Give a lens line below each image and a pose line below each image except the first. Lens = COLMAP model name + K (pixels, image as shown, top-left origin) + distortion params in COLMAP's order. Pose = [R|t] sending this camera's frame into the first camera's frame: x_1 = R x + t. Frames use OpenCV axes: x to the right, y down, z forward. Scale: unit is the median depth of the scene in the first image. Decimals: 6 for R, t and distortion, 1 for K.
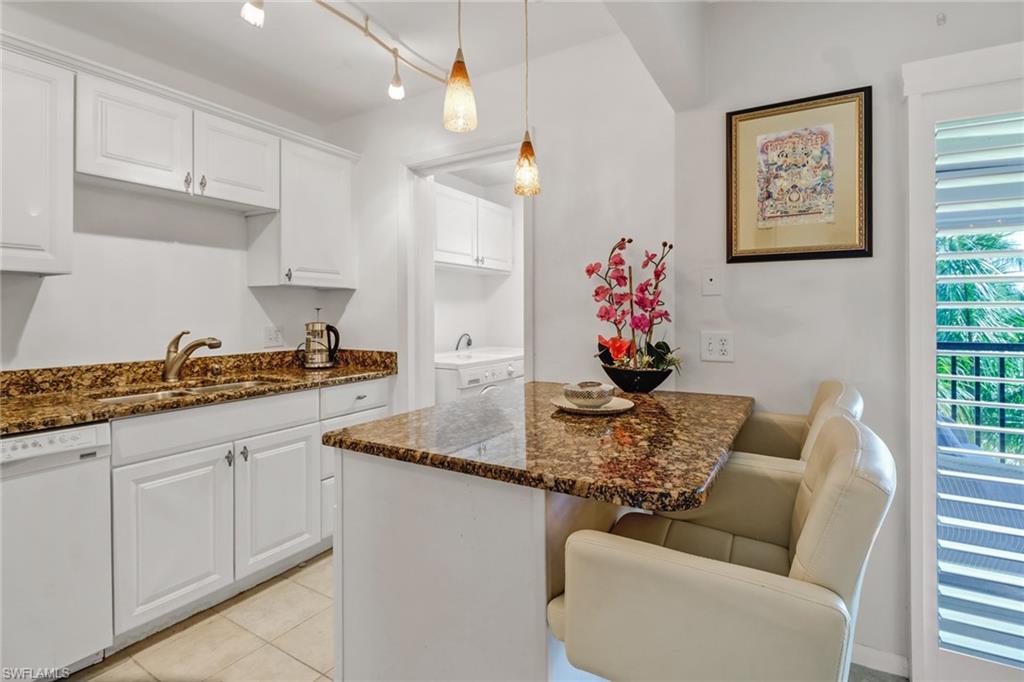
lens RADIAL K [[482.3, 0, 516.2], [0, 482.3, 307.7], [0, 0, 1]] dist [-0.016212, -0.003028]
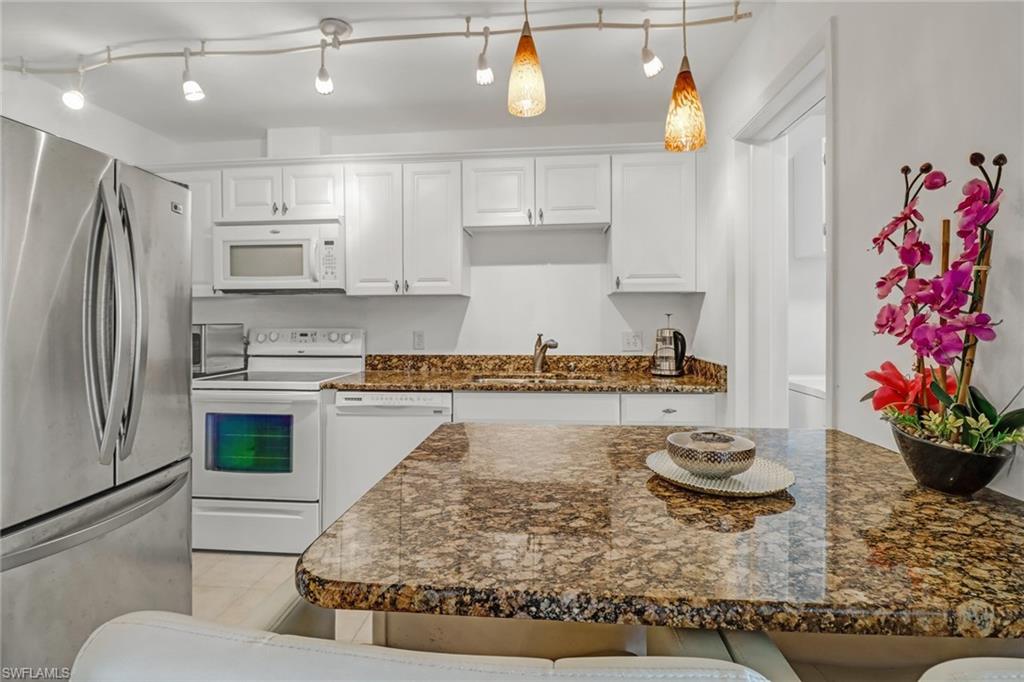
lens RADIAL K [[482.3, 0, 505.2], [0, 482.3, 321.1], [0, 0, 1]] dist [-0.016212, -0.003028]
pose [[0.423505, 0.003657, -0.905886, 0.464335], [0.013254, 0.999860, 0.010233, 0.001311], [0.905797, -0.016341, 0.423398, 0.406233]]
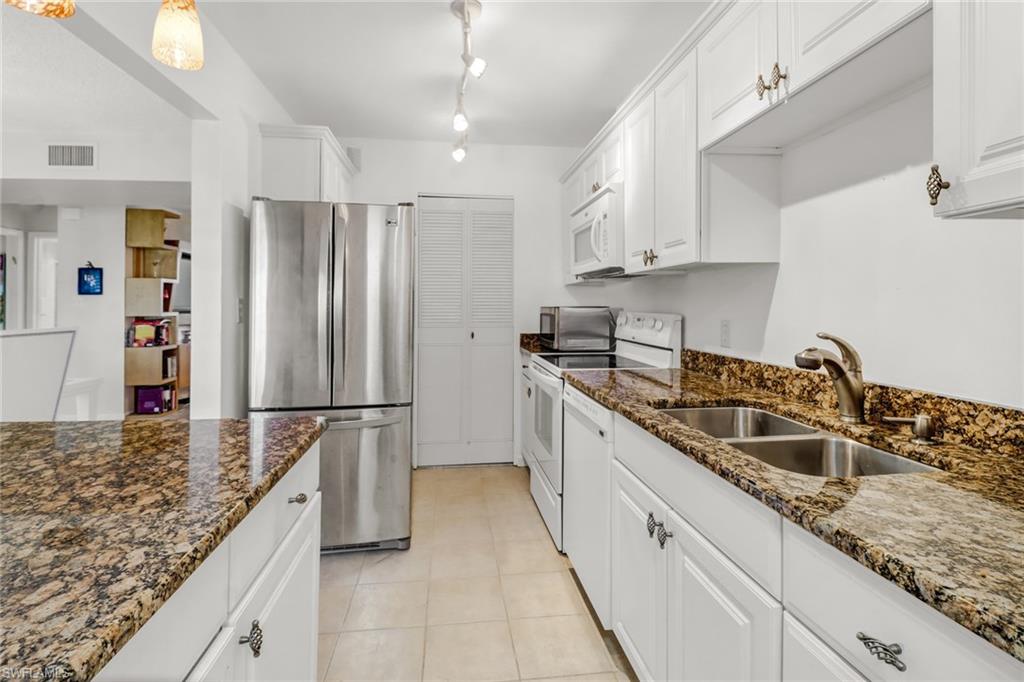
lens RADIAL K [[482.3, 0, 514.1], [0, 482.3, 298.7], [0, 0, 1]] dist [-0.016212, -0.003028]
pose [[-0.788910, -0.005940, -0.614481, -0.044607], [0.007806, 0.999776, -0.019687, 0.015964], [0.614460, -0.020328, -0.788686, 1.327796]]
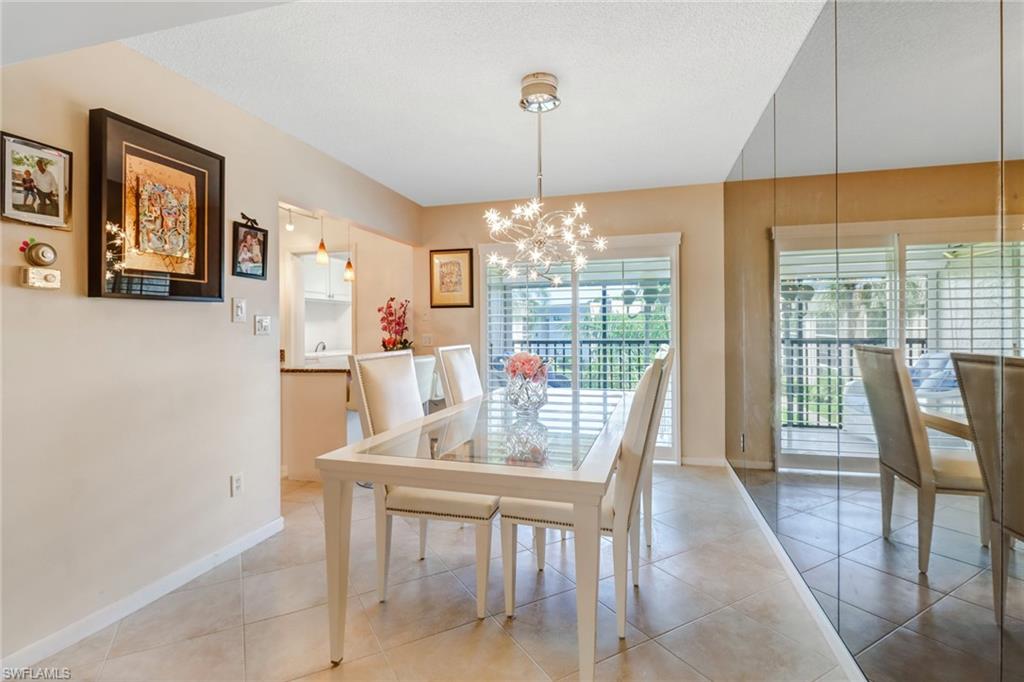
lens RADIAL K [[482.3, 0, 495.9], [0, 482.3, 318.9], [0, 0, 1]] dist [-0.016212, -0.003028]
pose [[0.969006, -0.004644, 0.246995, 0.125834], [0.005268, 0.999984, -0.001867, -0.026068], [-0.246982, 0.003110, 0.969015, -1.454236]]
